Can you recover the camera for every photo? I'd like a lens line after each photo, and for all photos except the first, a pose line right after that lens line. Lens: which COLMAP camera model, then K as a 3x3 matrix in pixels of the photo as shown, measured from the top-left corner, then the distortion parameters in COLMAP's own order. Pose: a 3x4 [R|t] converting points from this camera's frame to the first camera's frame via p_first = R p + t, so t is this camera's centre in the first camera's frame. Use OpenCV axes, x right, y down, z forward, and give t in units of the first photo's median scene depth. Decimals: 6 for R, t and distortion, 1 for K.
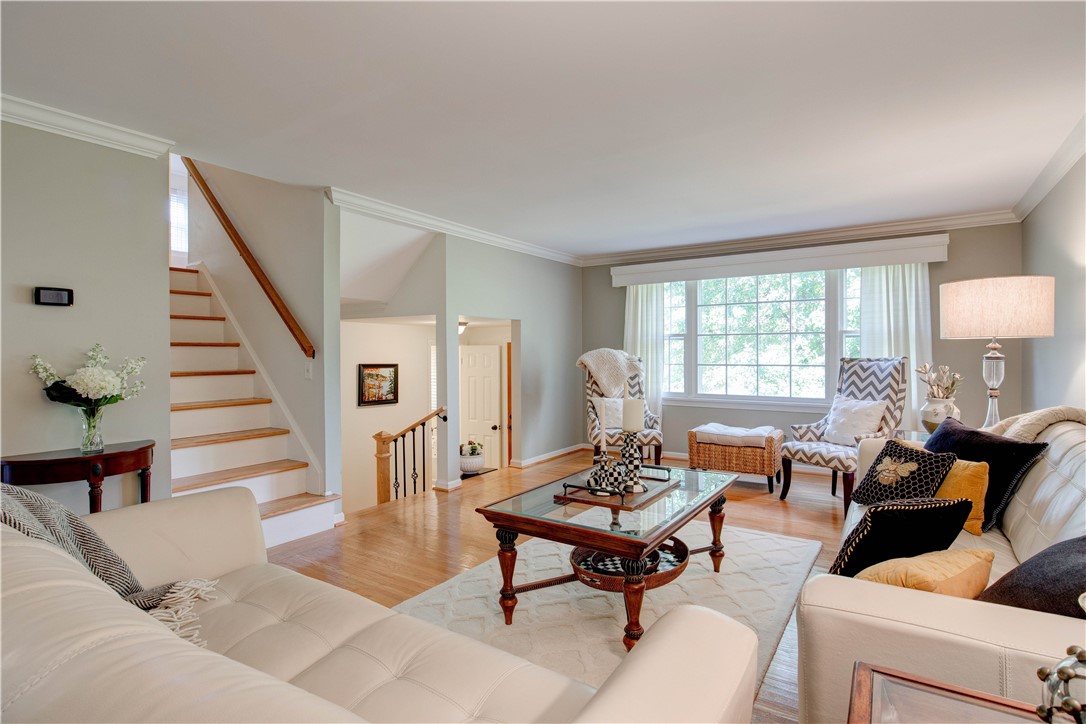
lens RADIAL K [[541.5, 0, 547.2], [0, 541.5, 351.7], [0, 0, 1]] dist [-0.001791, -0.000287]
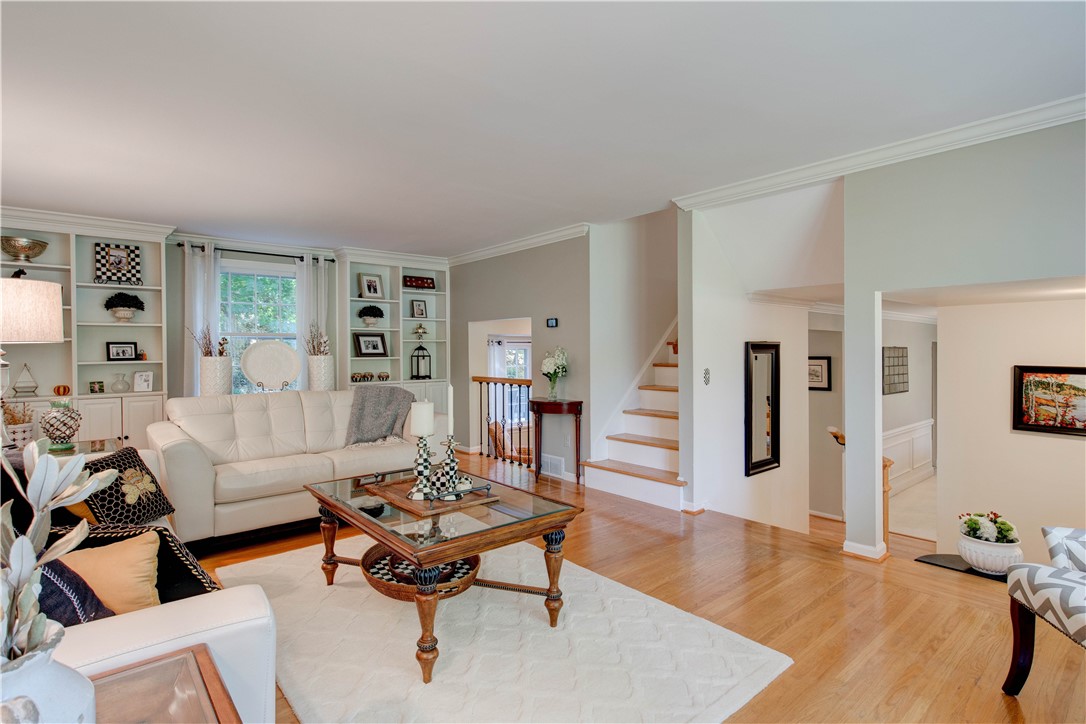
lens RADIAL K [[541.5, 0, 547.2], [0, 541.5, 351.7], [0, 0, 1]] dist [-0.001791, -0.000287]
pose [[-0.270899, 0.015749, -0.962479, 0.721605], [0.010182, 0.999857, 0.013495, -0.014165], [0.962554, -0.006144, -0.271020, 1.042428]]
